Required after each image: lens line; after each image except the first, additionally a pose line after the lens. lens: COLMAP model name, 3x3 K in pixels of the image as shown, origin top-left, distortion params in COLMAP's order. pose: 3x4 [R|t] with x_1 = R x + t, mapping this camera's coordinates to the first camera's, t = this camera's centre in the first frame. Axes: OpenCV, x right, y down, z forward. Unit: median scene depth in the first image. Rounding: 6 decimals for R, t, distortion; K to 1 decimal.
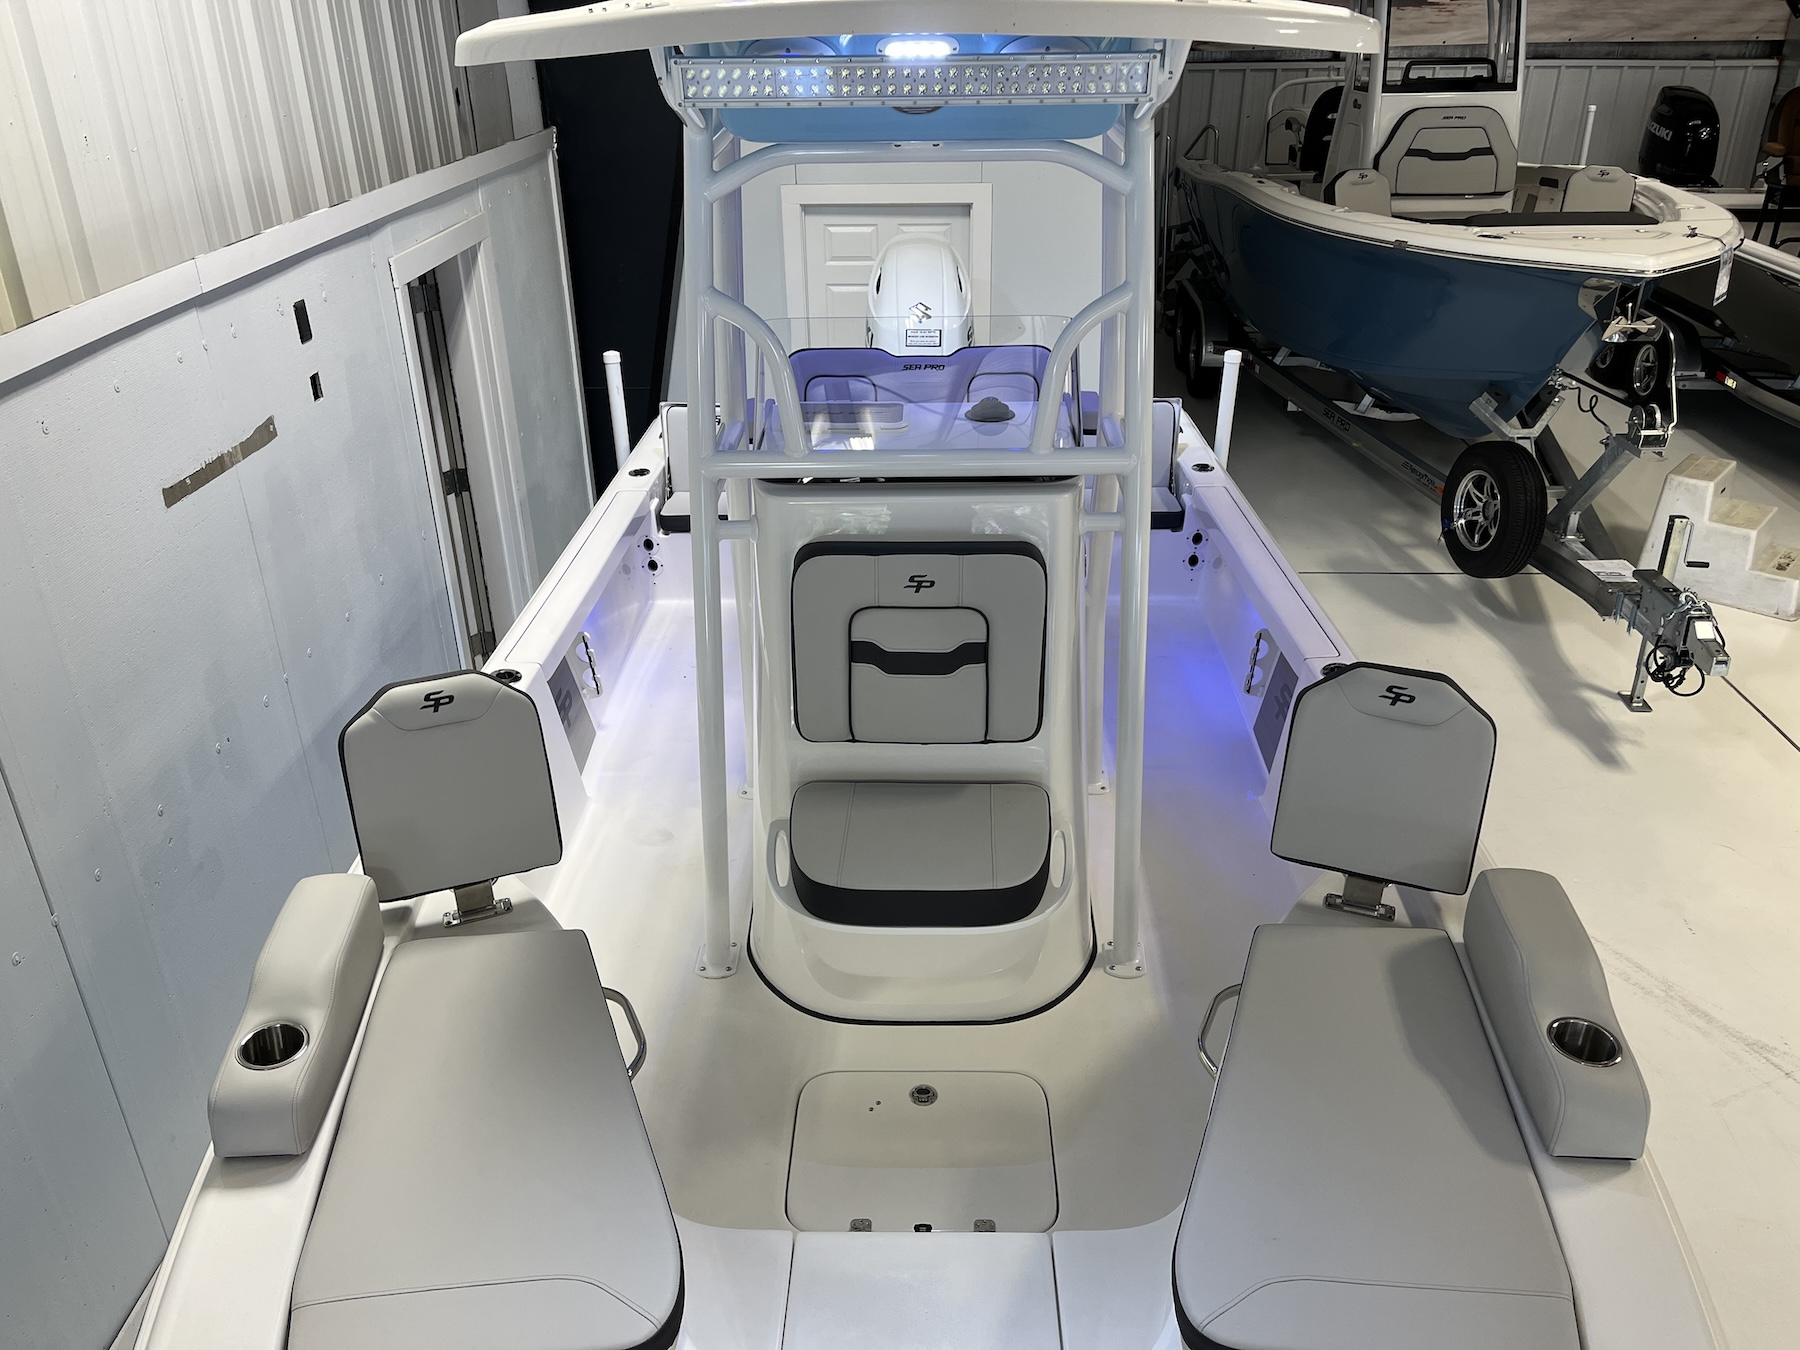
lens RADIAL K [[1370.5, 0, 903.9], [0, 1370.5, 681.5], [0, 0, 1]] dist [0.036376, -0.043467]
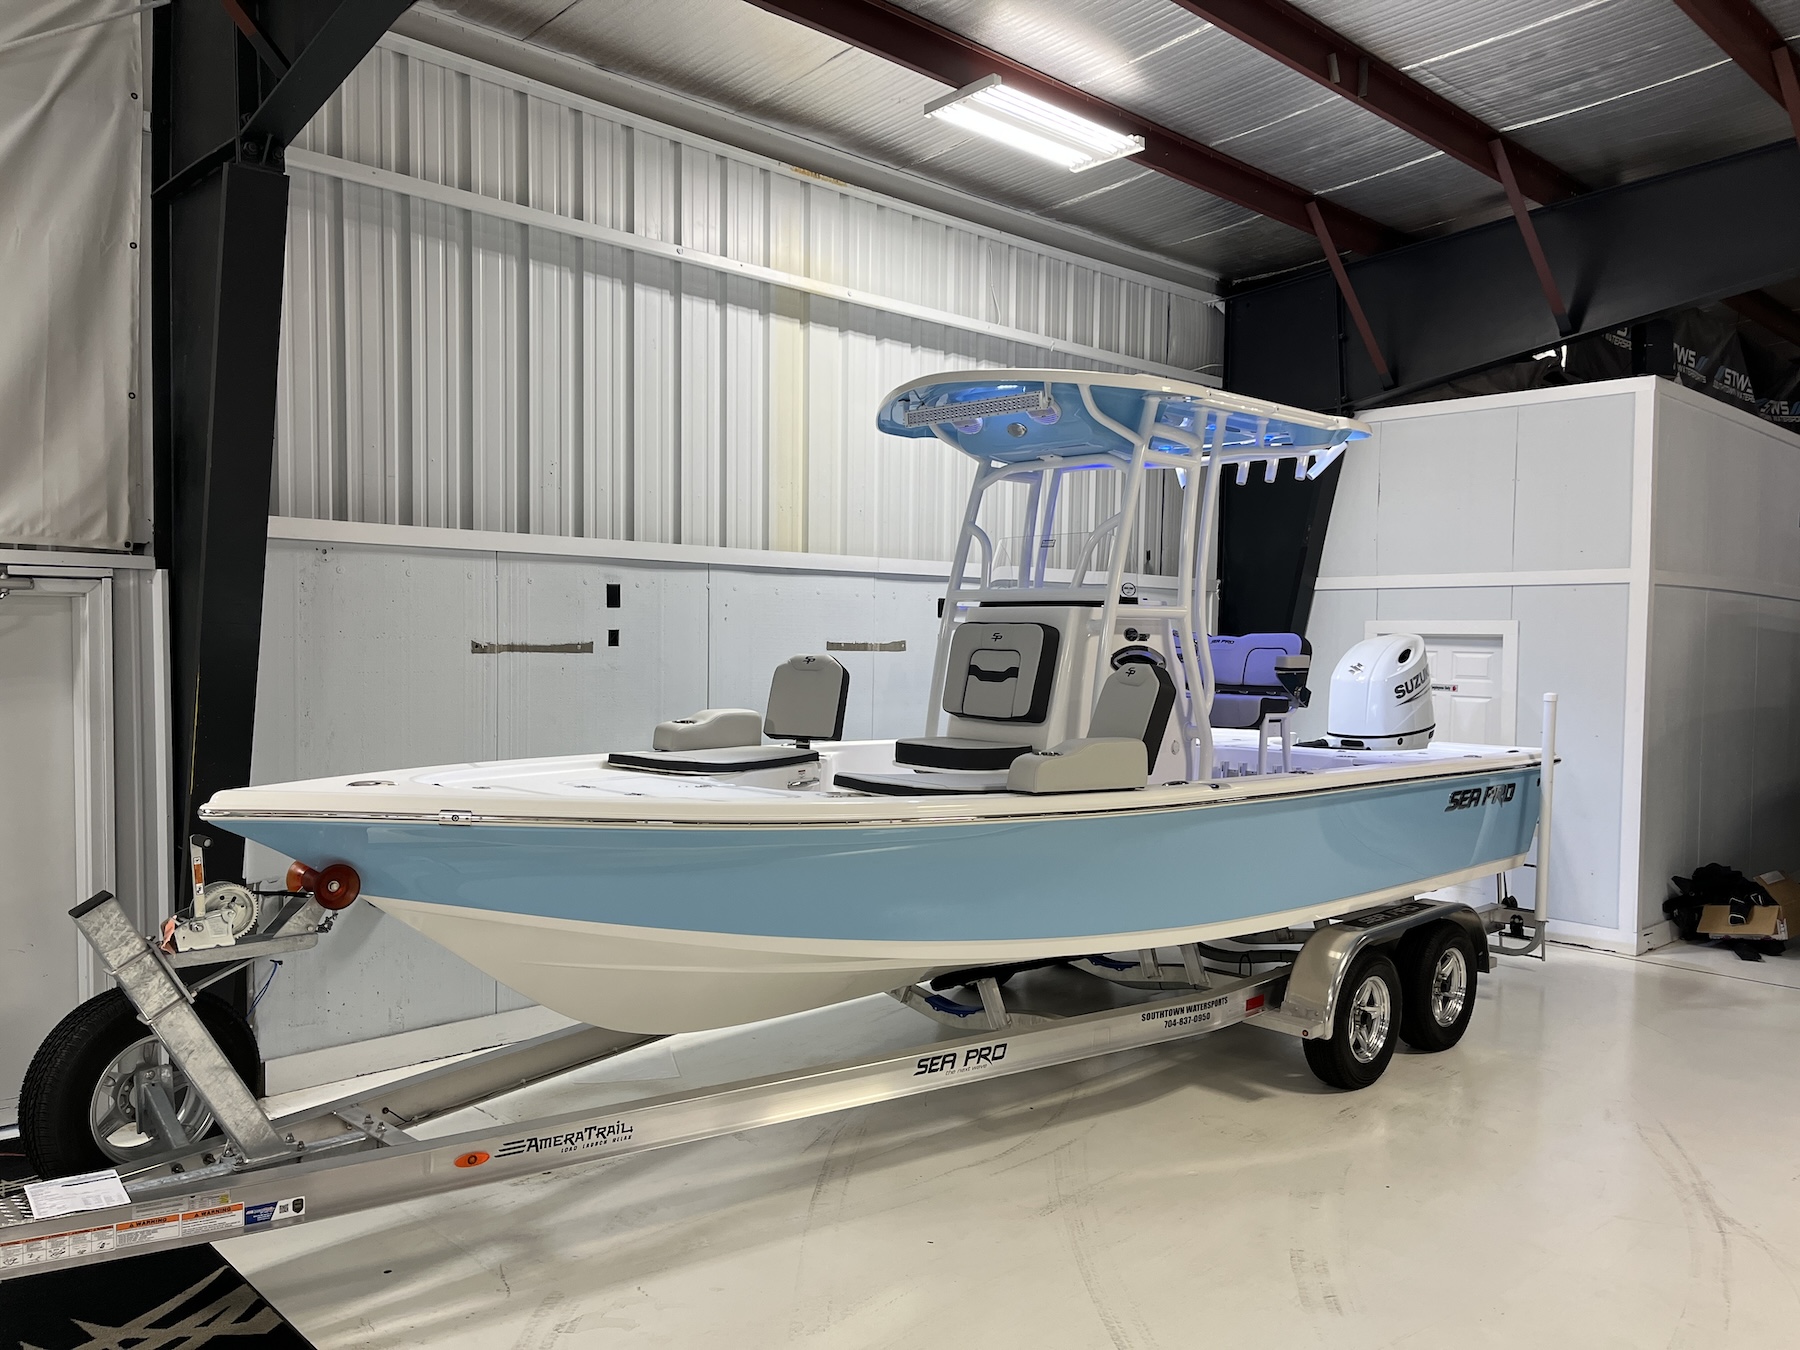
lens RADIAL K [[1370.5, 0, 899.3], [0, 1370.5, 675.0], [0, 0, 1]] dist [0.036376, -0.043467]
pose [[0.710179, 0.040134, -0.702876, 1.324243], [-0.341049, 0.893019, -0.293601, 0.620827], [0.615899, 0.448225, 0.647891, -0.422205]]
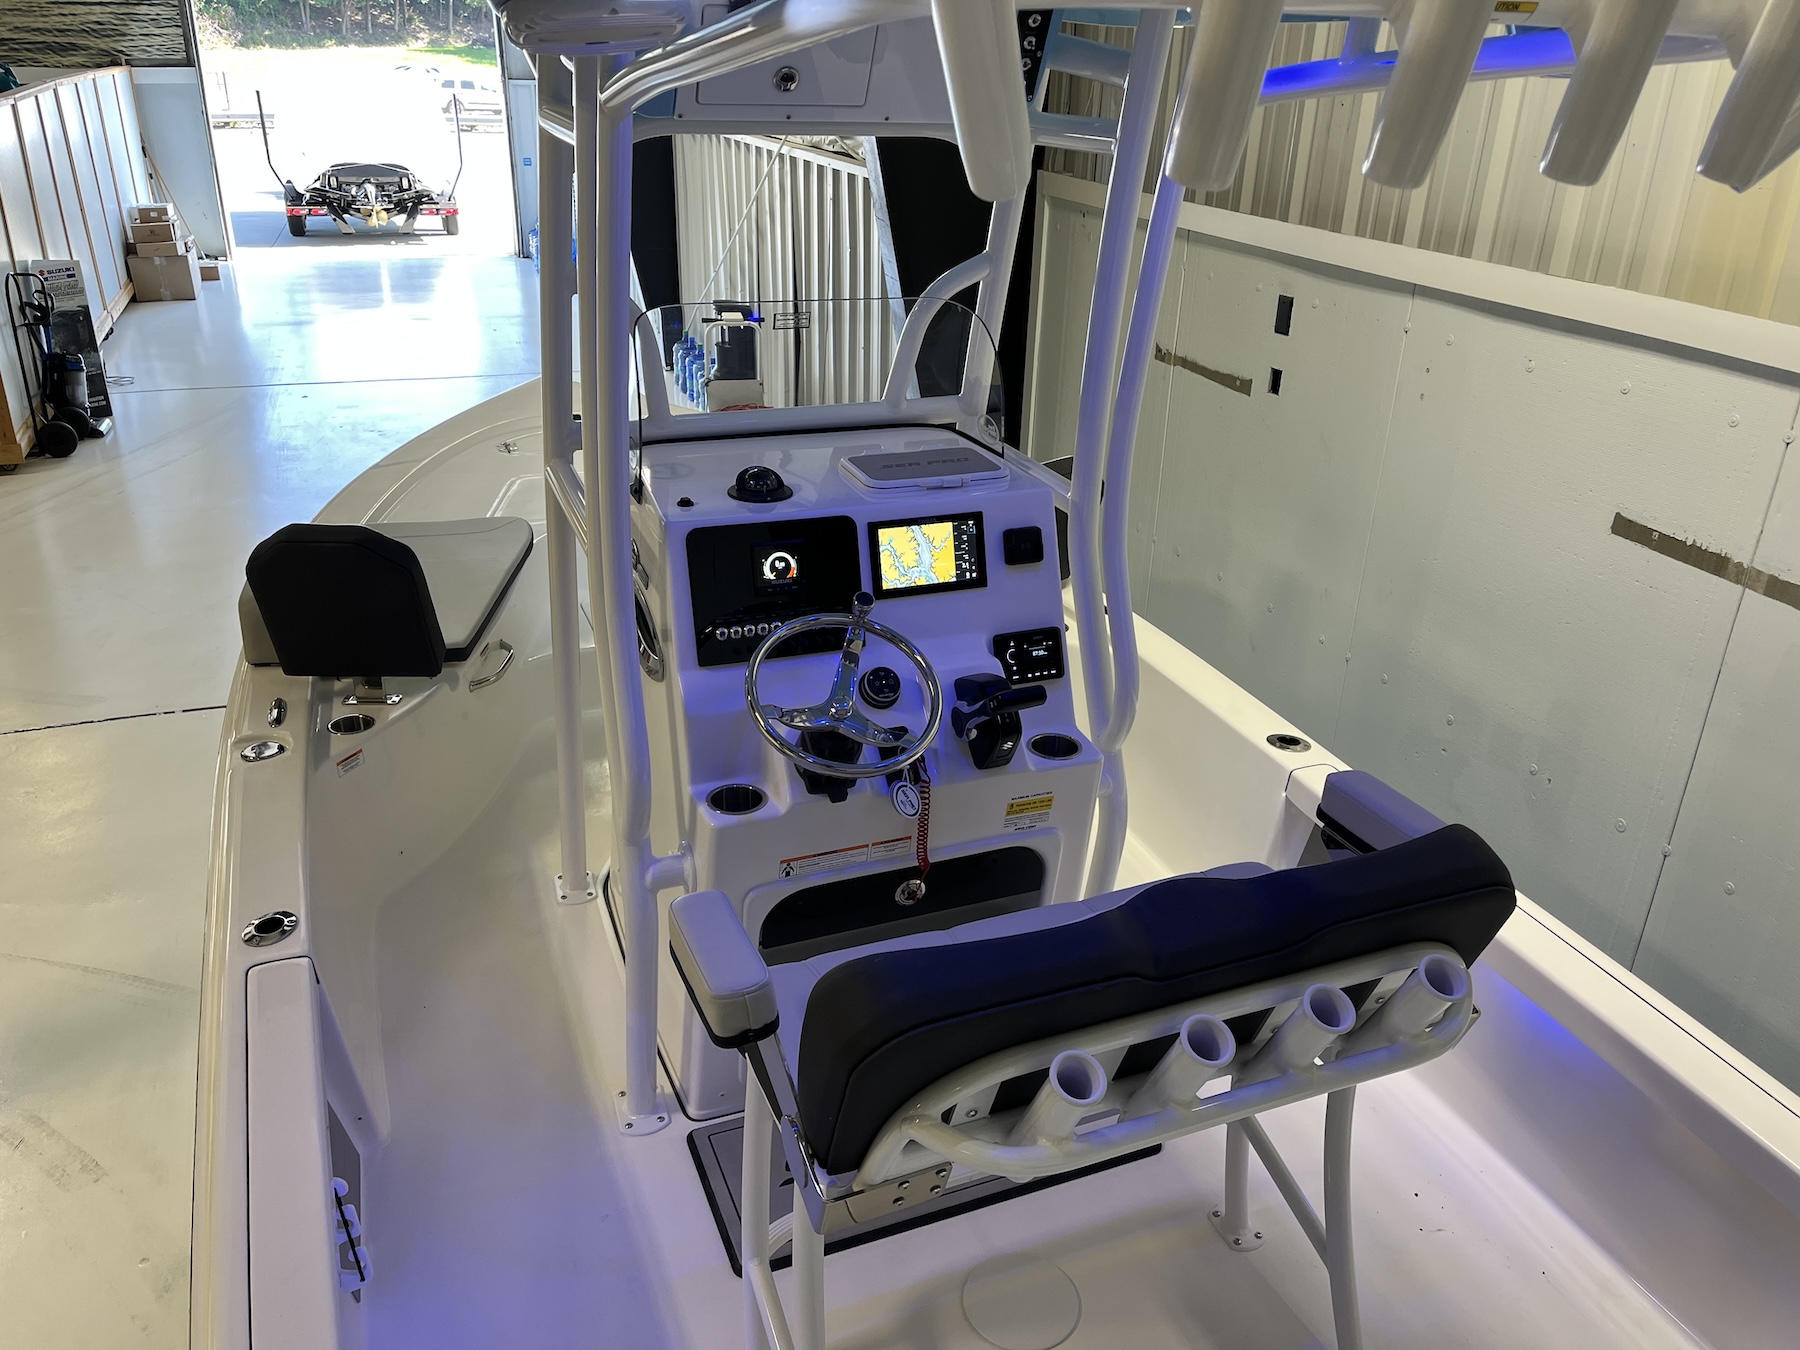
lens RADIAL K [[1370.5, 0, 902.9], [0, 1370.5, 668.4], [0, 0, 1]] dist [0.036376, -0.043467]
pose [[-0.918416, 0.151900, -0.365293, 0.322435], [-0.195970, 0.627428, 0.753611, -0.808031], [0.343669, 0.763715, -0.546472, 1.675636]]
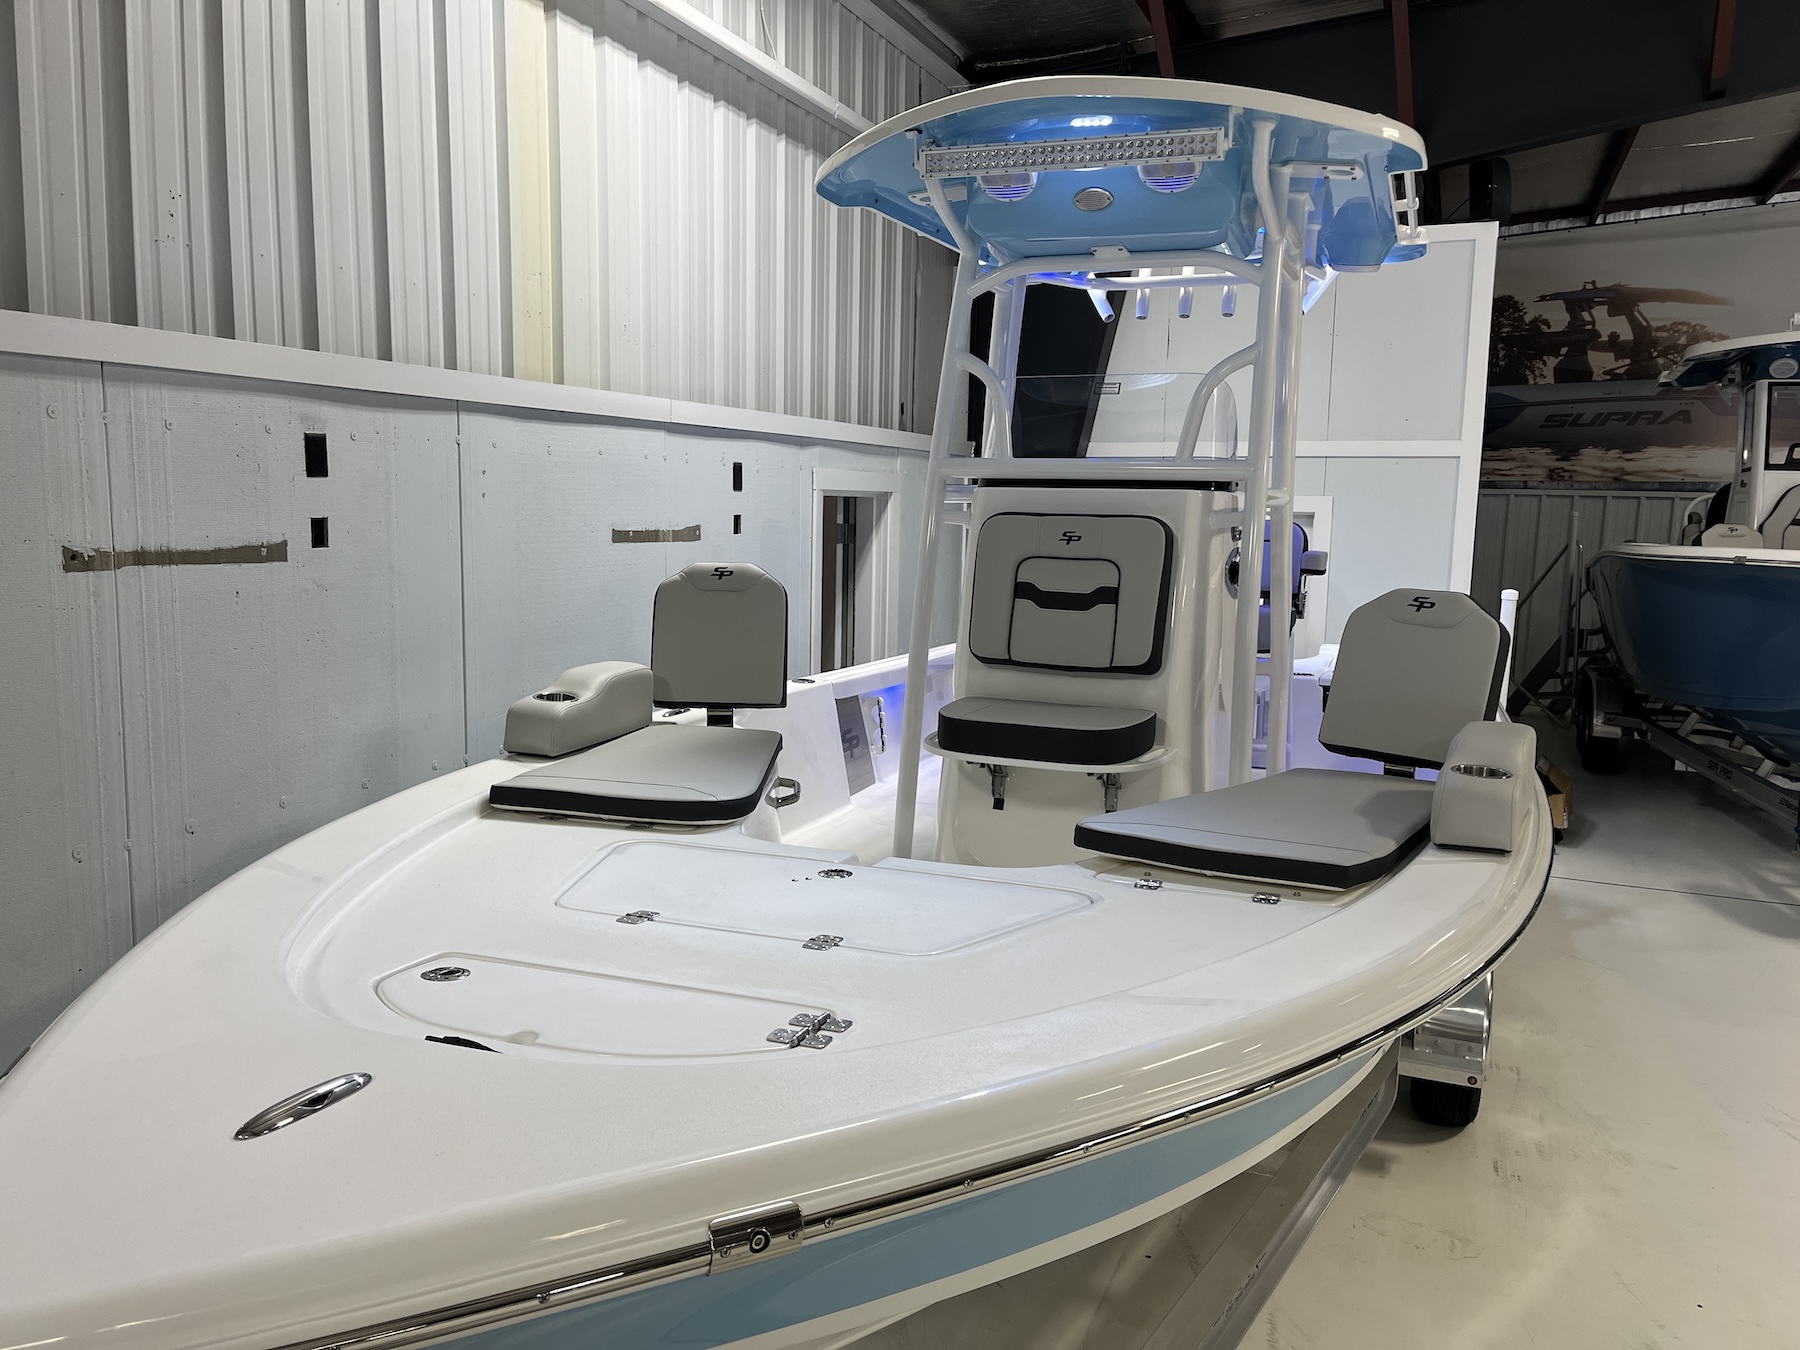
lens RADIAL K [[1370.5, 0, 902.4], [0, 1370.5, 677.4], [0, 0, 1]] dist [0.036376, -0.043467]
pose [[0.937067, 0.074051, -0.341206, 0.305668], [-0.185942, 0.932981, -0.308176, 0.468804], [0.295518, 0.352226, 0.888035, -0.176070]]
